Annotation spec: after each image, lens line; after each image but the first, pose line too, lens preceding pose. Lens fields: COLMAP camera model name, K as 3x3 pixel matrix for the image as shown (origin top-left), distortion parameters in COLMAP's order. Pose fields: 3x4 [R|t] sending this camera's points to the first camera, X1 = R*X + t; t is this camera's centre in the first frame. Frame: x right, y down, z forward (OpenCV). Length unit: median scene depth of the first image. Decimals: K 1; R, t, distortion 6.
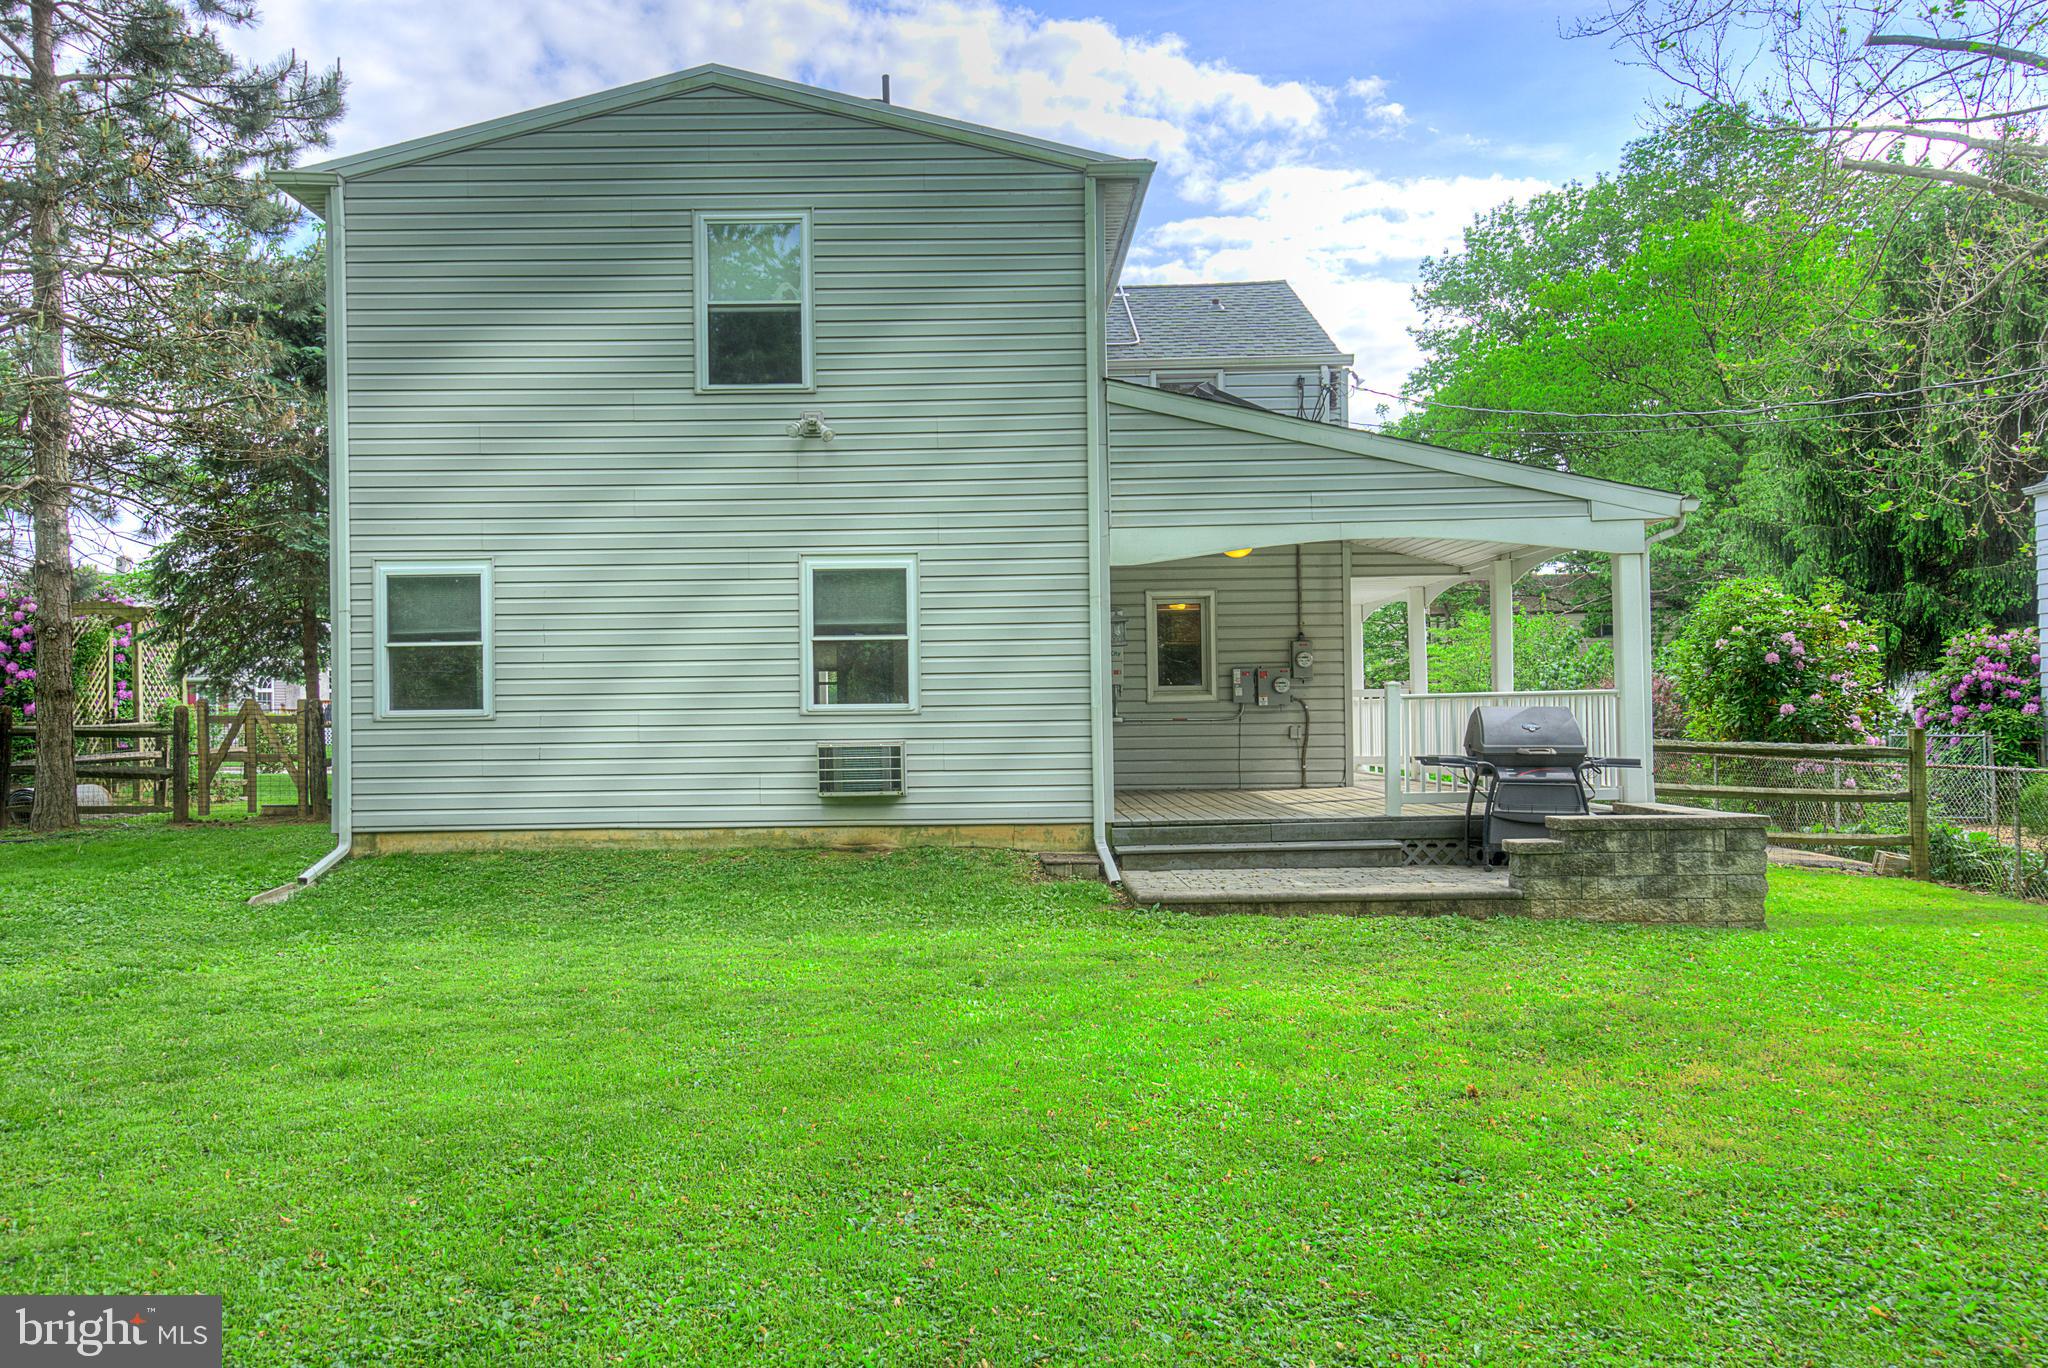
lens RADIAL K [[1543.0, 0, 962.3], [0, 1543.0, 670.9], [0, 0, 1]] dist [0.040811, 0.001290]
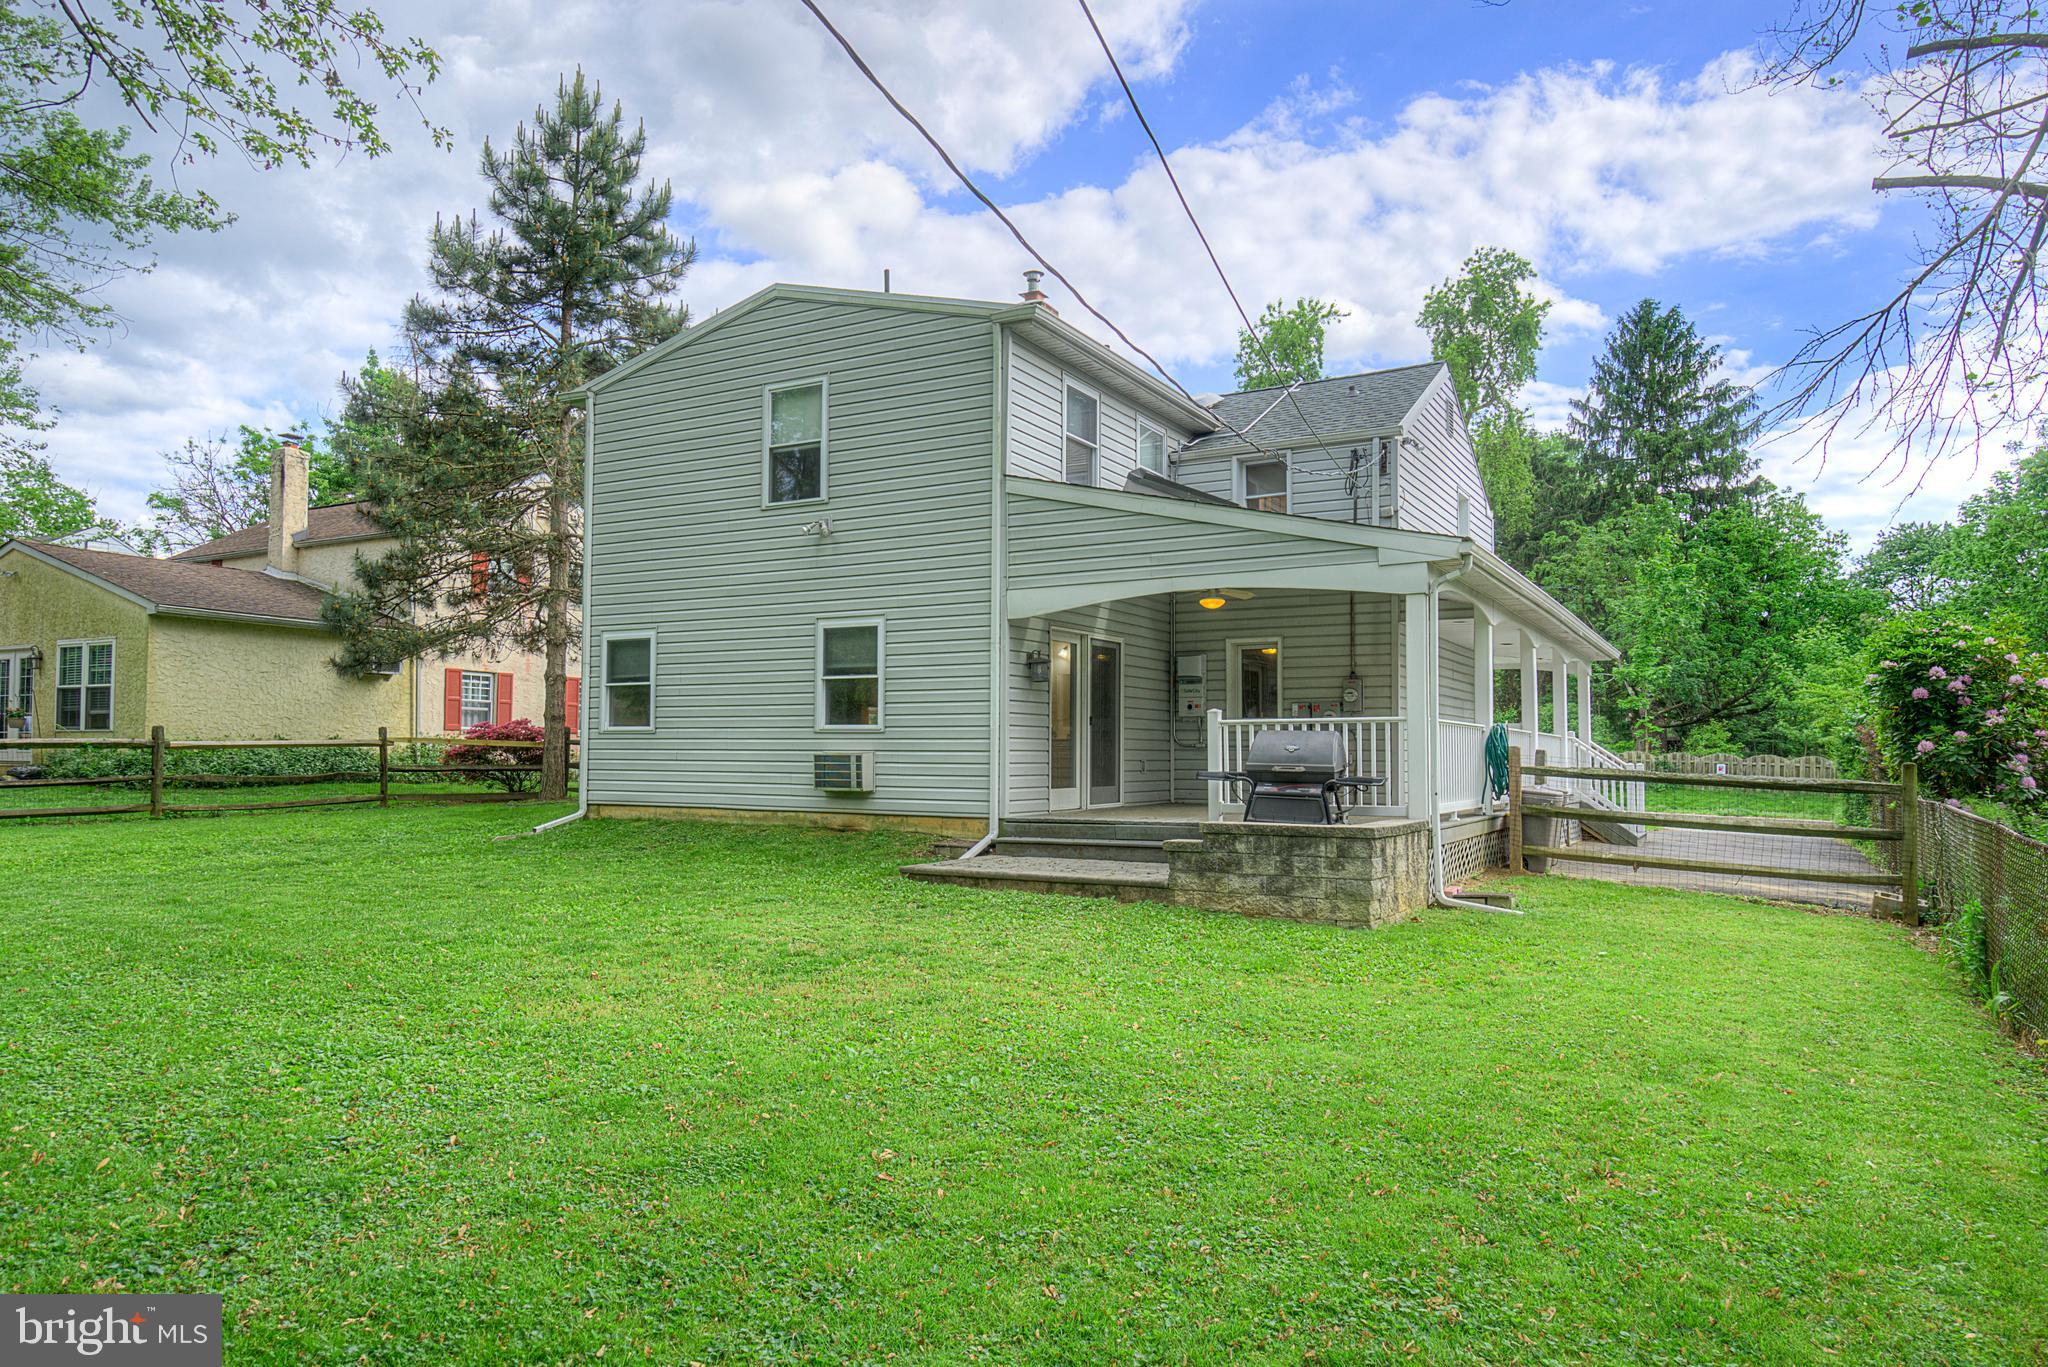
lens RADIAL K [[1279.3, 0, 1024.0], [0, 1279.3, 683.5], [0, 0, 1]] dist [0.003826, -0.000236]
pose [[0.876439, -0.007648, -0.481452, 0.620867], [-0.005699, 0.999639, -0.026254, 0.013782], [0.481479, 0.025754, 0.876079, 0.071865]]
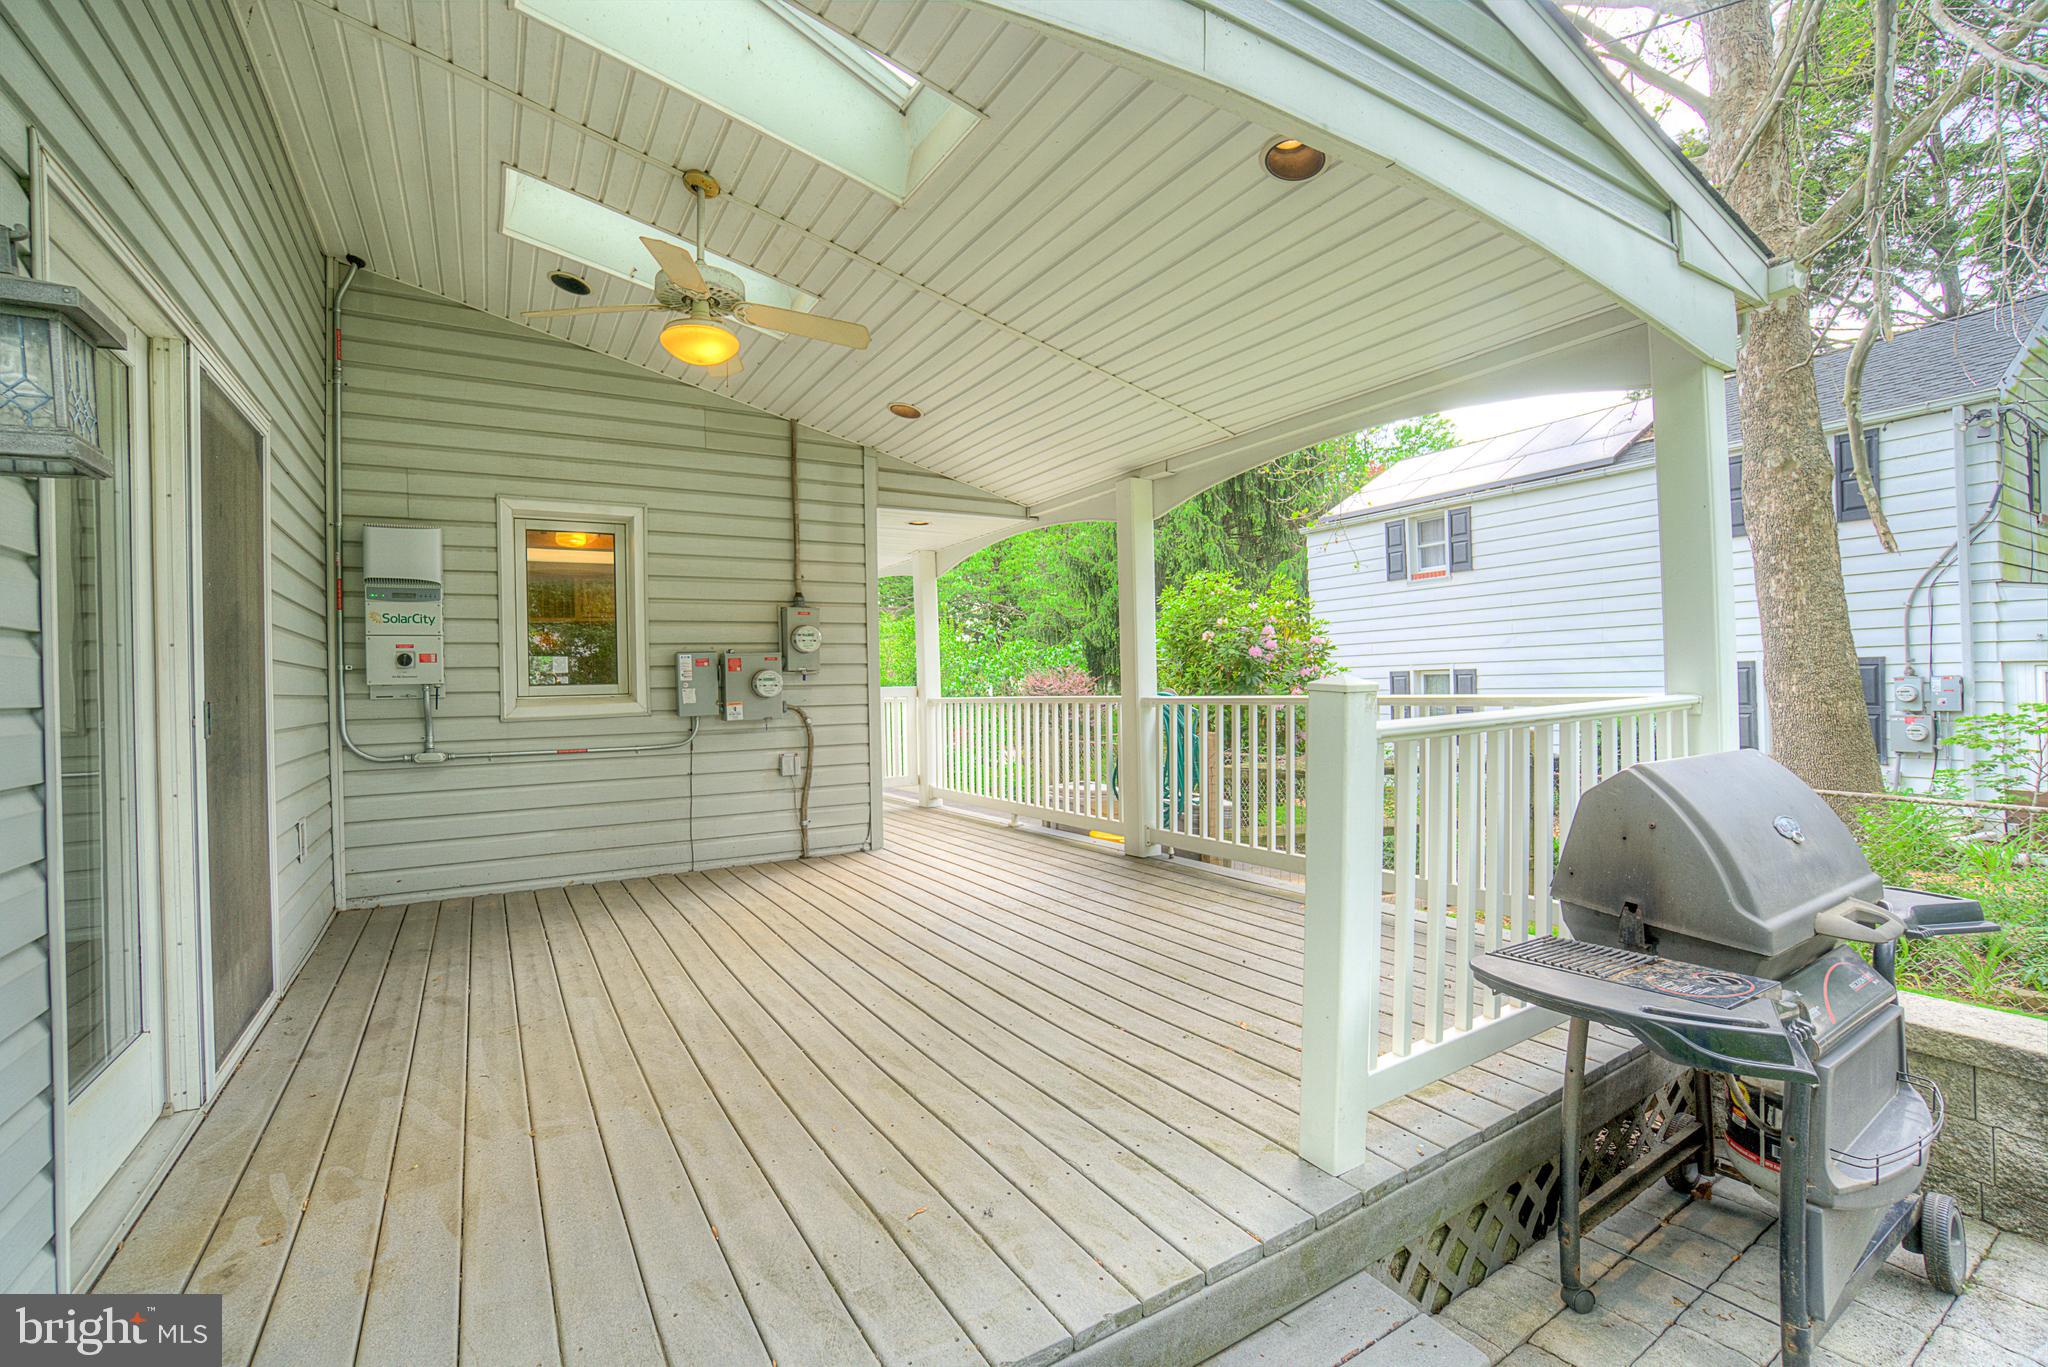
lens RADIAL K [[902.4, 0, 1024.0], [0, 902.4, 683.5], [0, 0, 1]] dist [-0.052928, 0.018570]
pose [[0.846663, -0.005801, 0.532098, 0.148652], [-0.000310, 0.999935, 0.011394, 0.007402], [-0.532129, -0.009811, 0.846606, 0.898206]]
